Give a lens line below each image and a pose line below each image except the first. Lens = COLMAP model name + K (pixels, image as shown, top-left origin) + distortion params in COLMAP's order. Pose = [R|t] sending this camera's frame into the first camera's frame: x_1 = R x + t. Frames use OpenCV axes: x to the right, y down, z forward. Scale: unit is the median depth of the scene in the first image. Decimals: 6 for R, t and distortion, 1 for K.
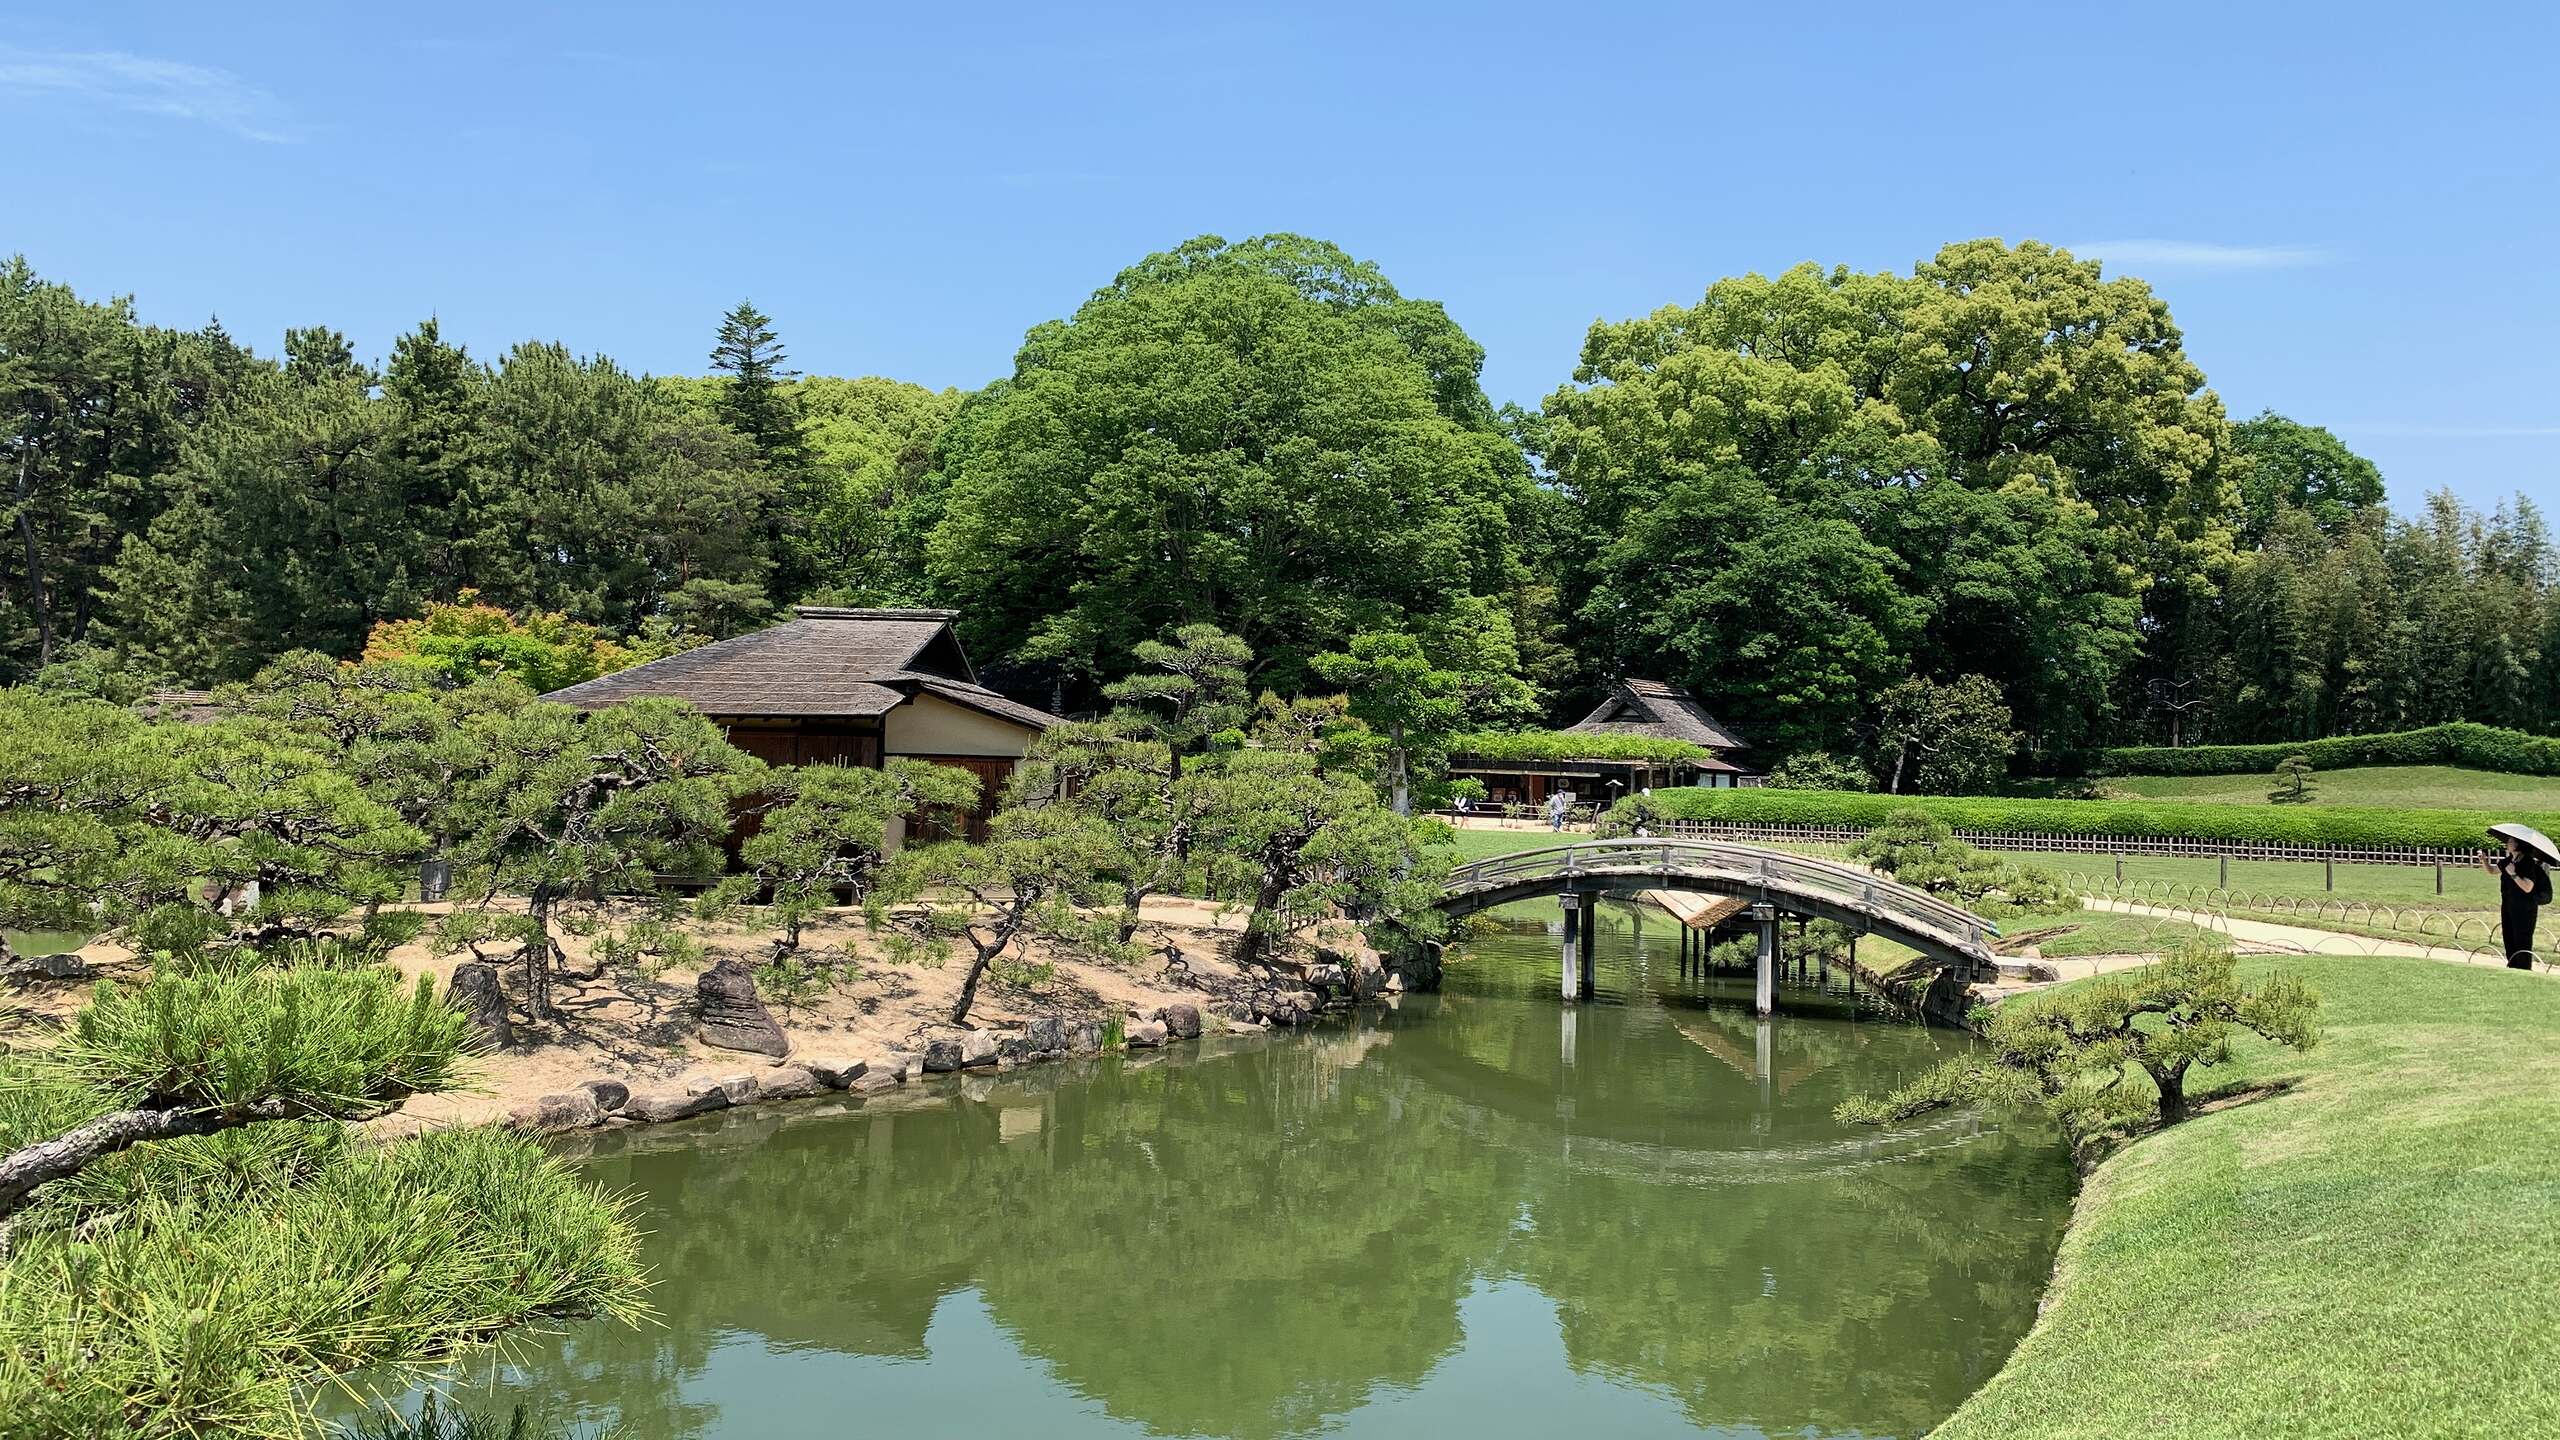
lens RADIAL K [[1919.3, 0, 1290.3], [0, 1919.3, 712.4], [0, 0, 1]] dist [0.027303, -0.029132]
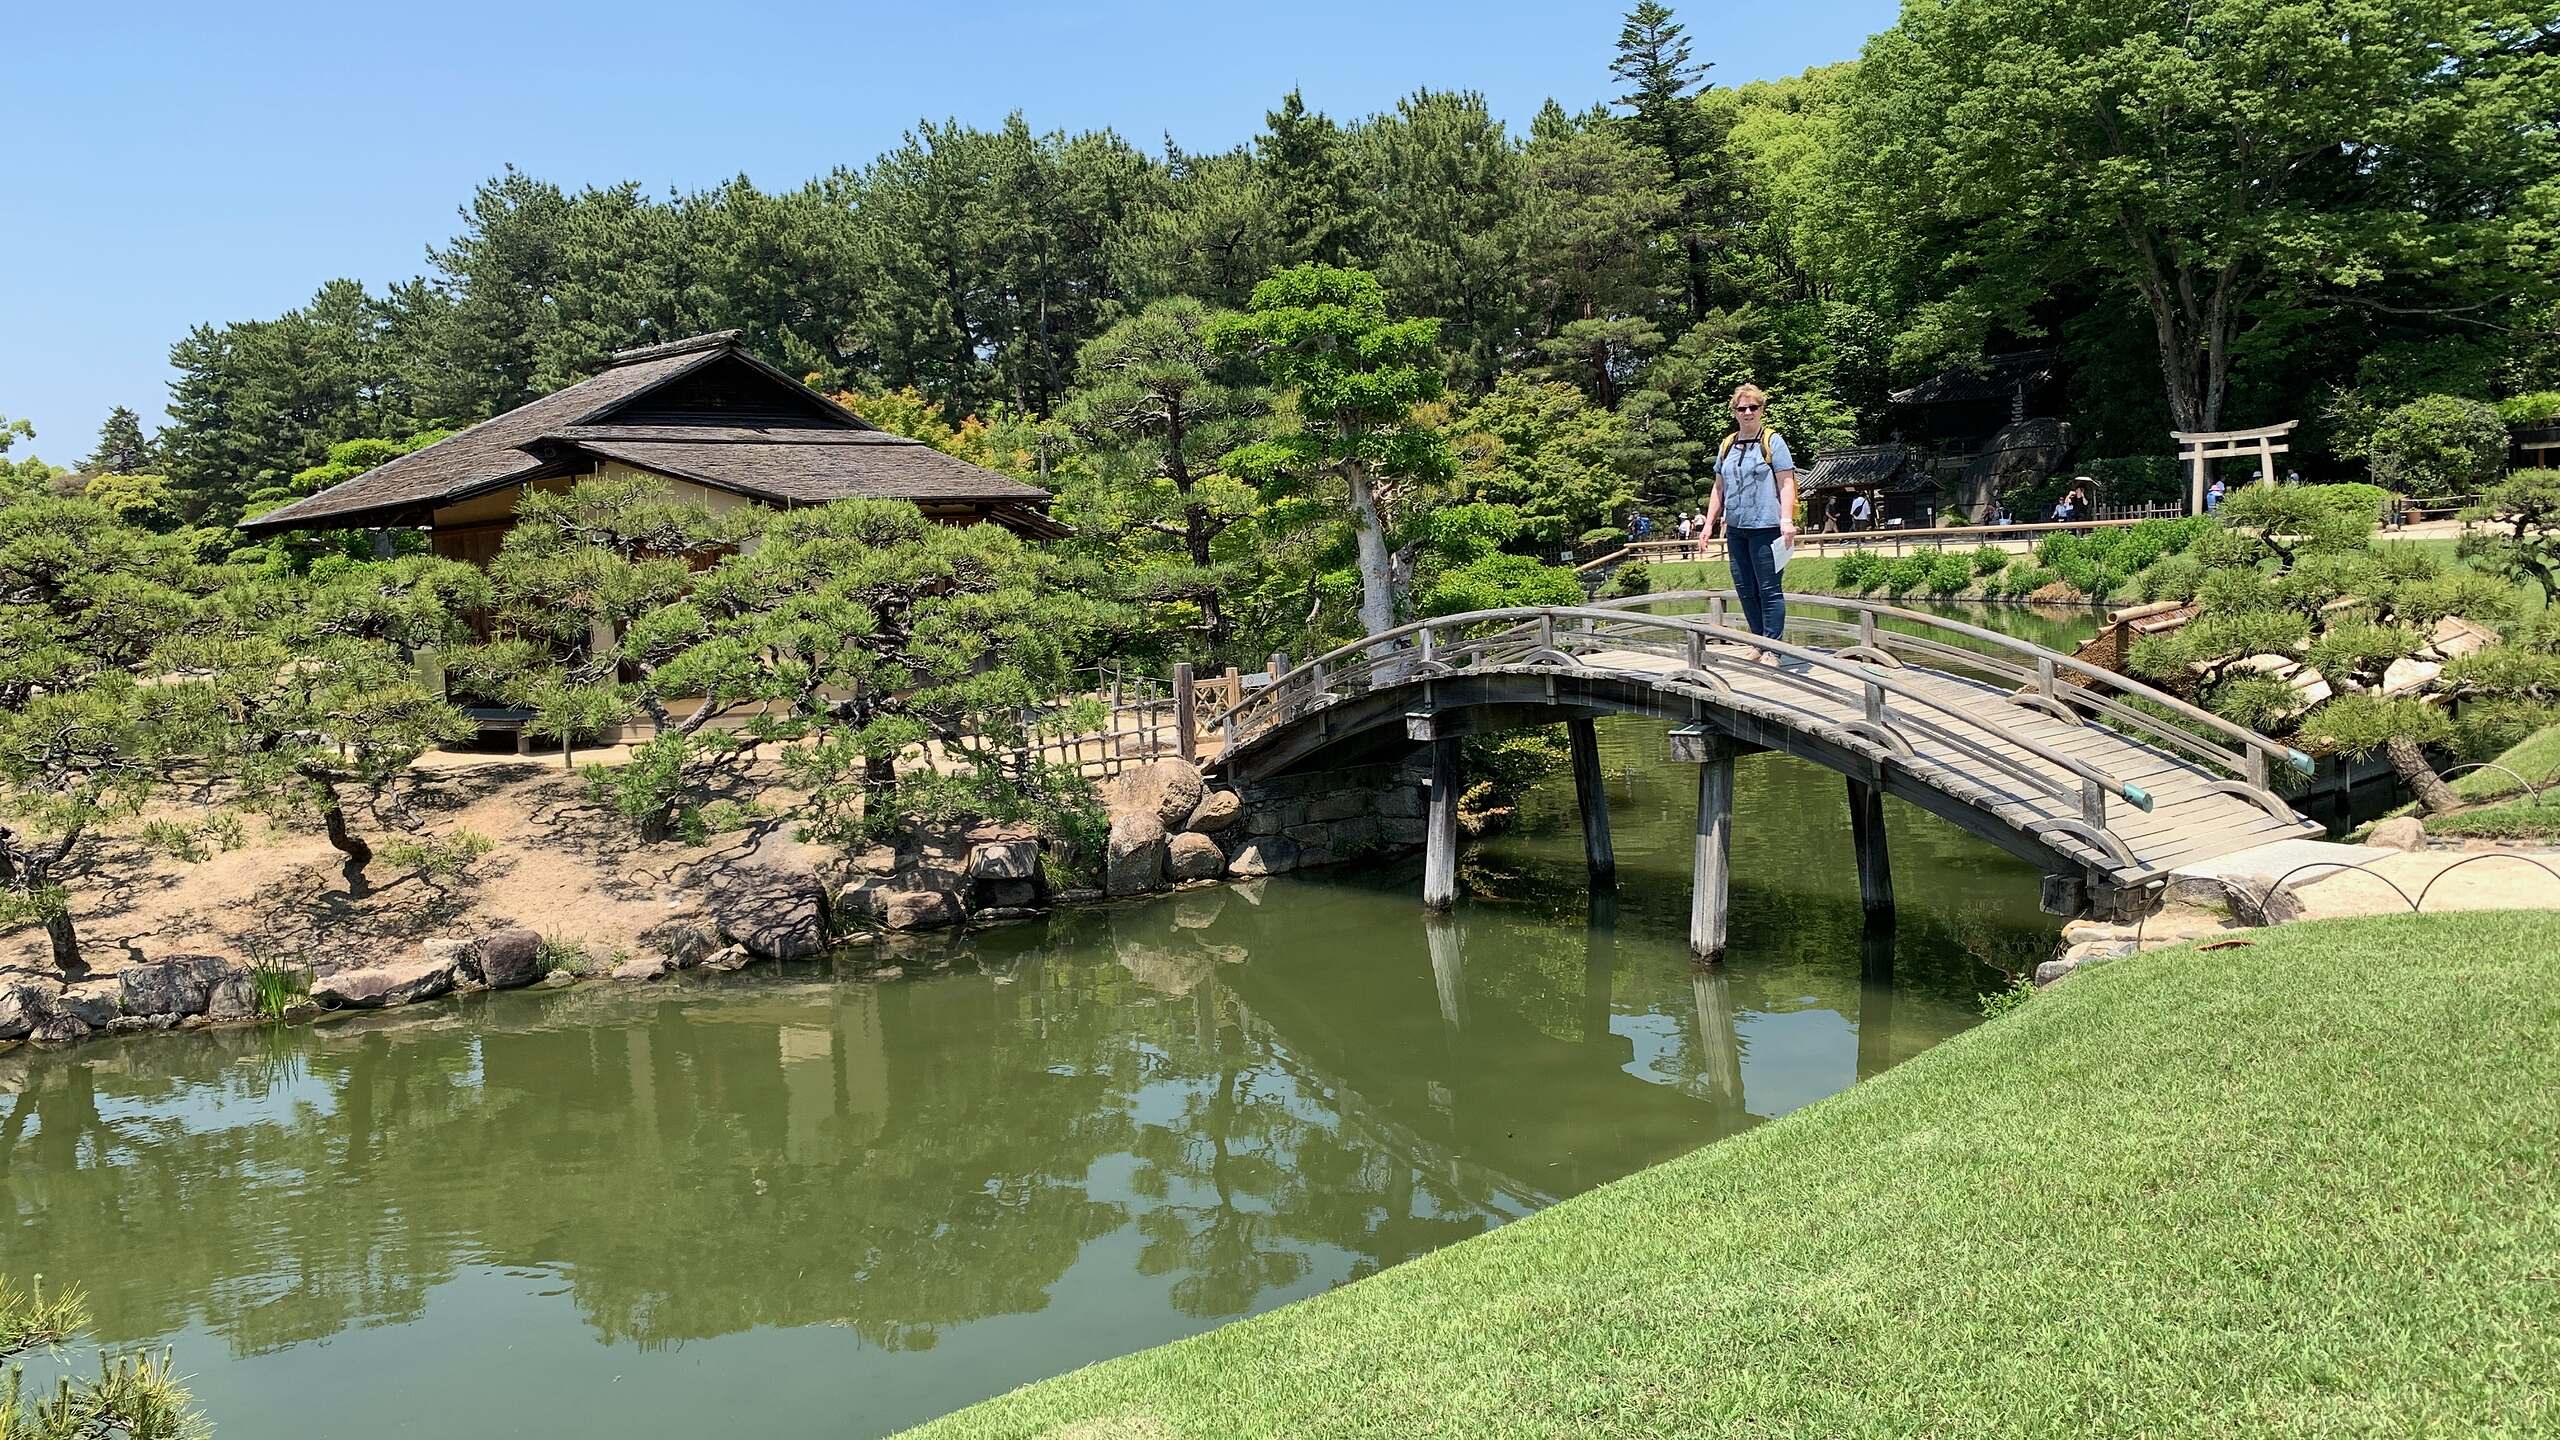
lens RADIAL K [[1919.3, 0, 1281.3], [0, 1919.3, 730.2], [0, 0, 1]] dist [0.027303, -0.029132]
pose [[0.803324, -0.014560, -0.595364, 0.129979], [0.097827, 0.989348, 0.107803, 0.012066], [0.587452, -0.144843, 0.796191, 0.170019]]
